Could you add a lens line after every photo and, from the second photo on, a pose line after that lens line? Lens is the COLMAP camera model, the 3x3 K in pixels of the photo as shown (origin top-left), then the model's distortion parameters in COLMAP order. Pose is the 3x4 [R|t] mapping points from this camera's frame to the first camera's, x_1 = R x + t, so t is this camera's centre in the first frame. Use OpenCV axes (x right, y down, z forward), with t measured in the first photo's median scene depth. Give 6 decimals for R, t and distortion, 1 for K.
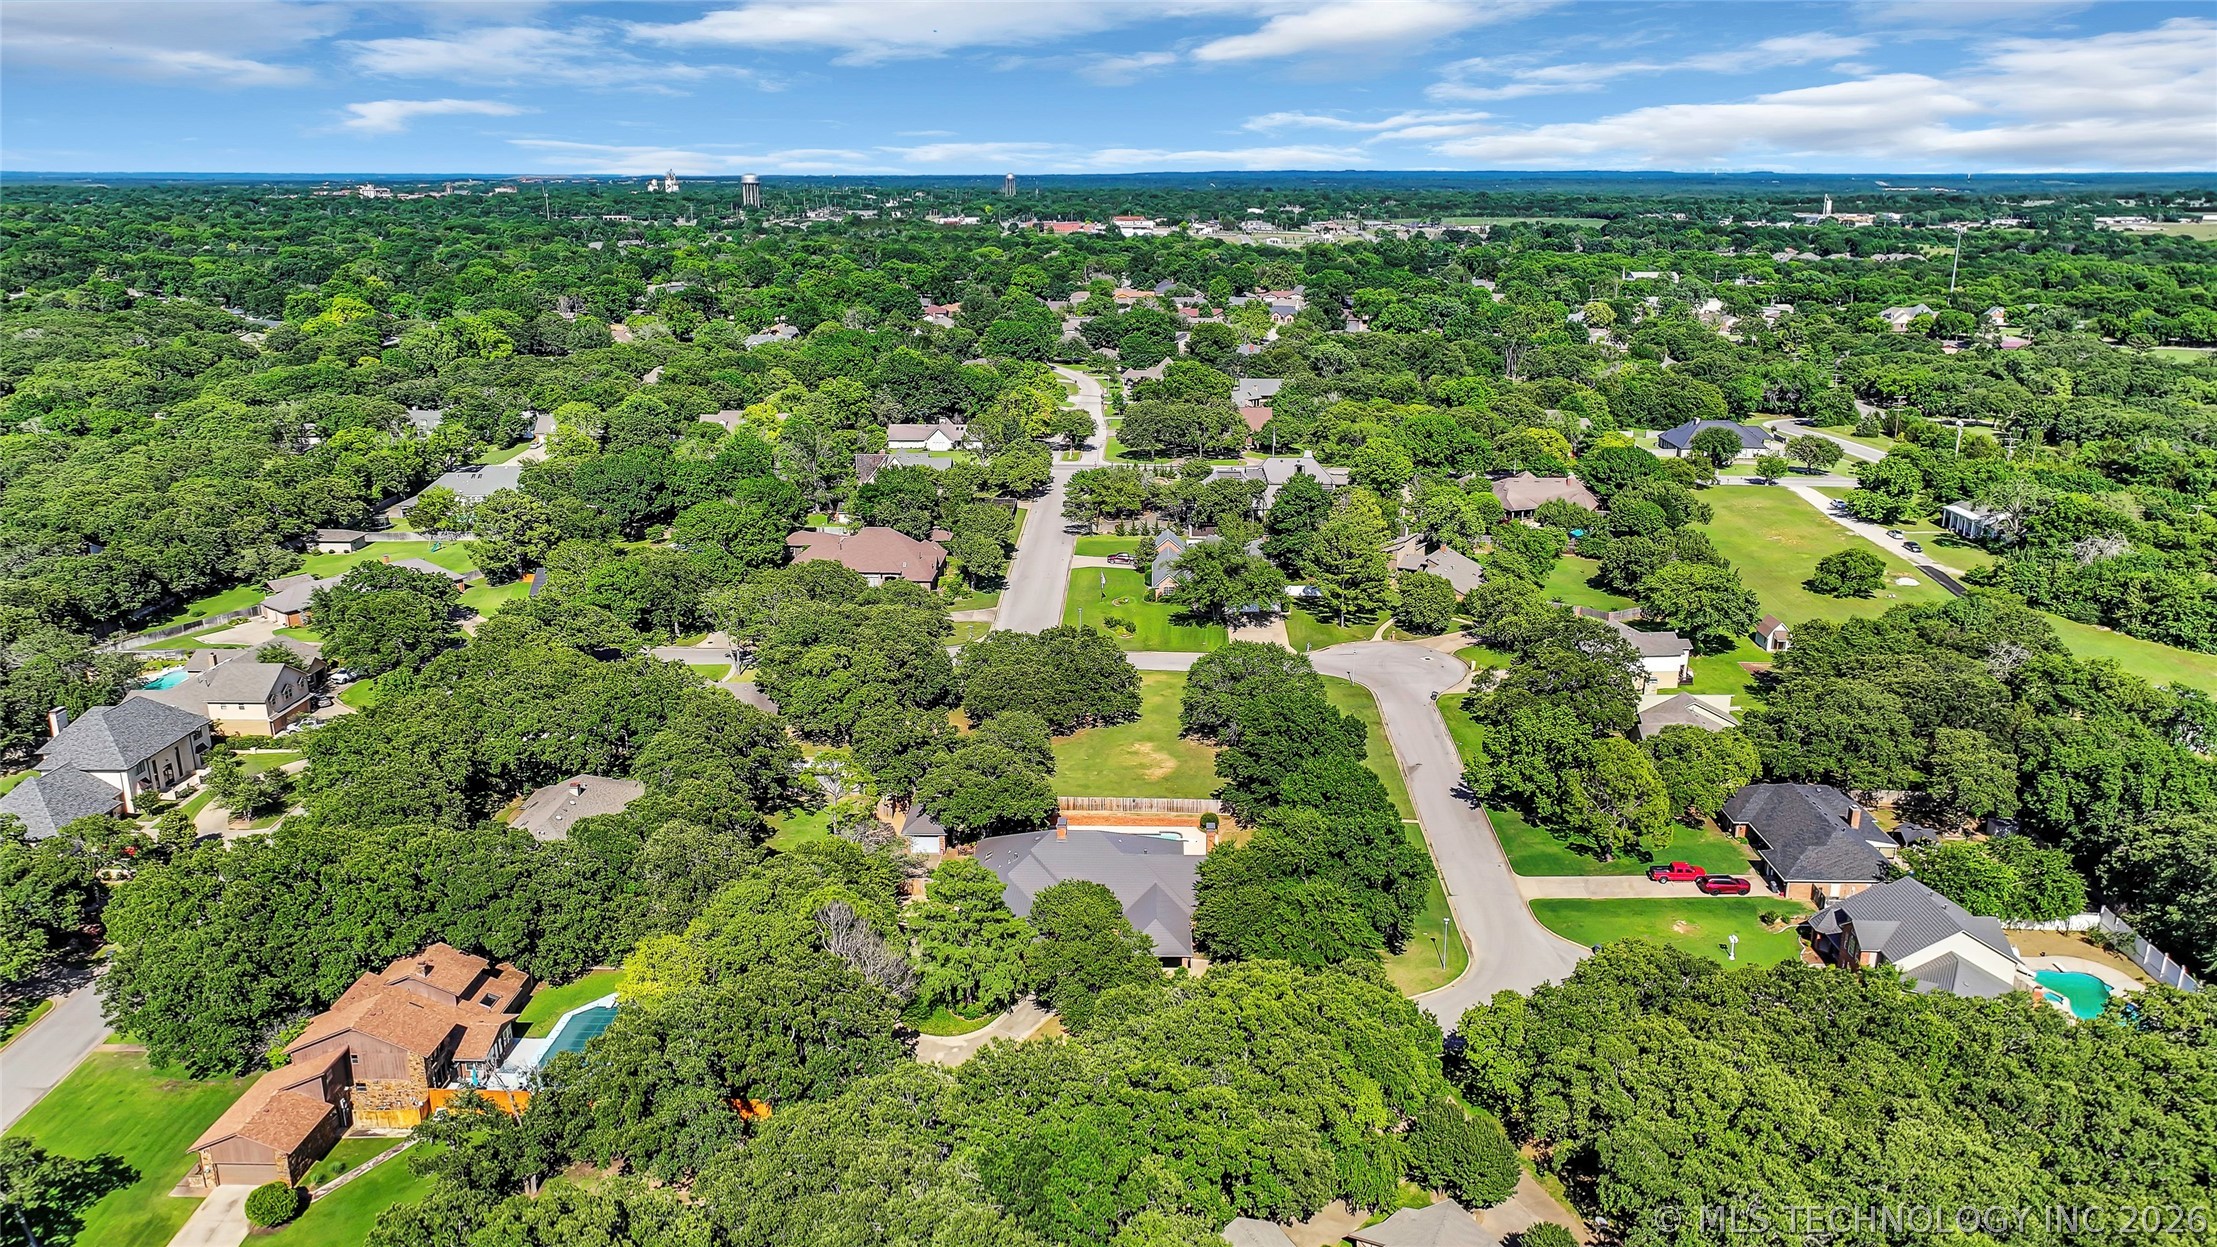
lens RADIAL K [[1559.3, 0, 1108.5], [0, 1559.3, 623.5], [0, 0, 1]] dist [0.005177, 0.003331]
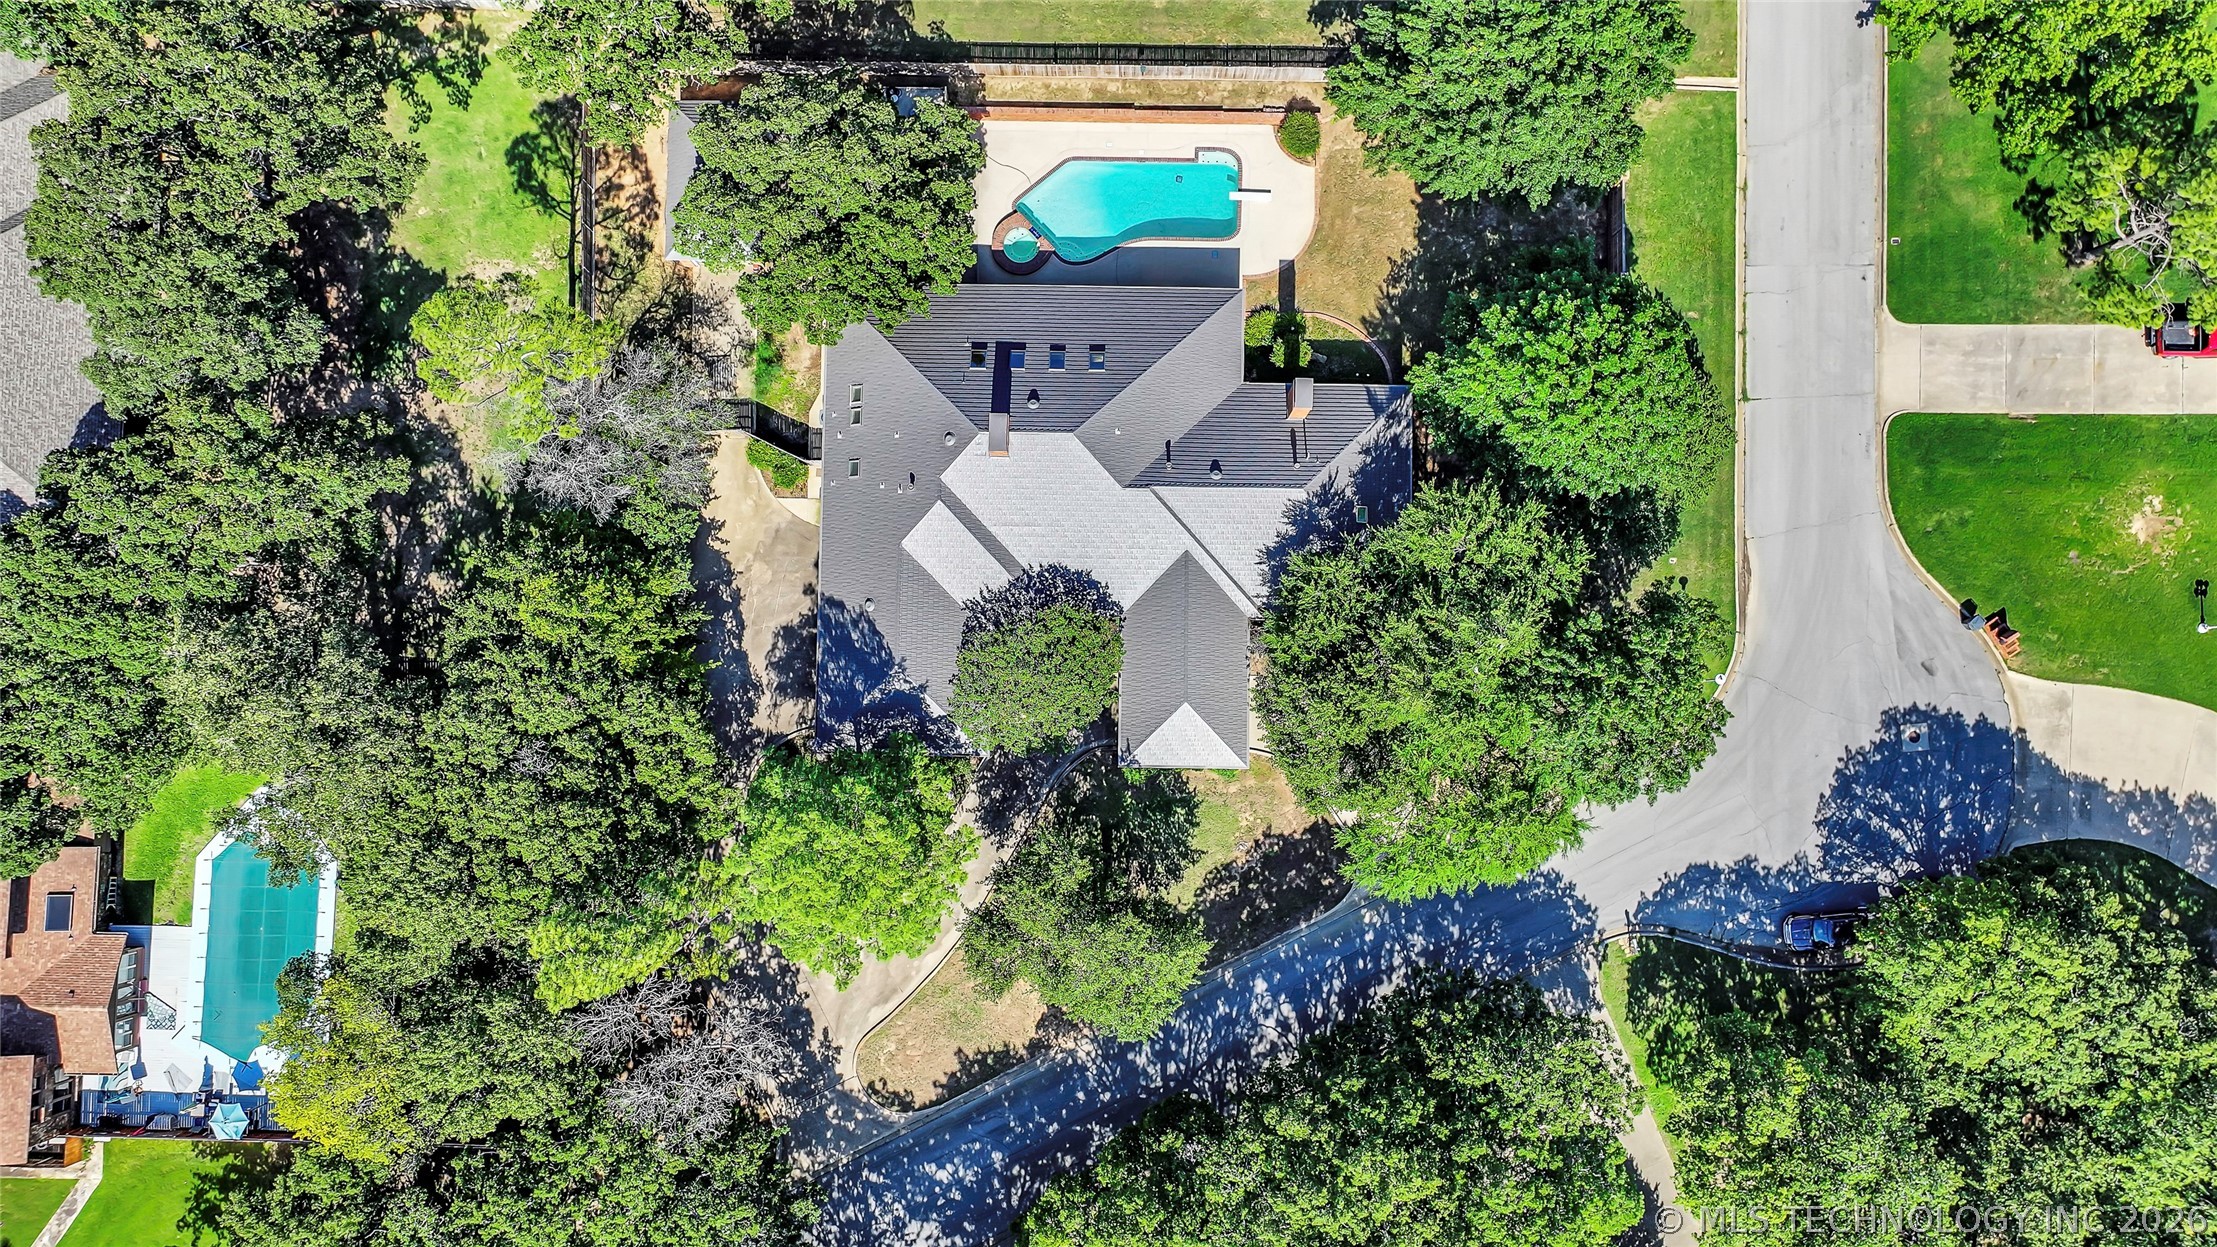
lens RADIAL K [[1559.3, 0, 1108.5], [0, 1559.3, 623.5], [0, 0, 1]] dist [0.005177, 0.003331]
pose [[0.999749, -0.022005, -0.004187, 0.005751], [0.011491, 0.343332, 0.939144, -0.296725], [-0.019229, -0.938956, 0.343499, 0.754446]]
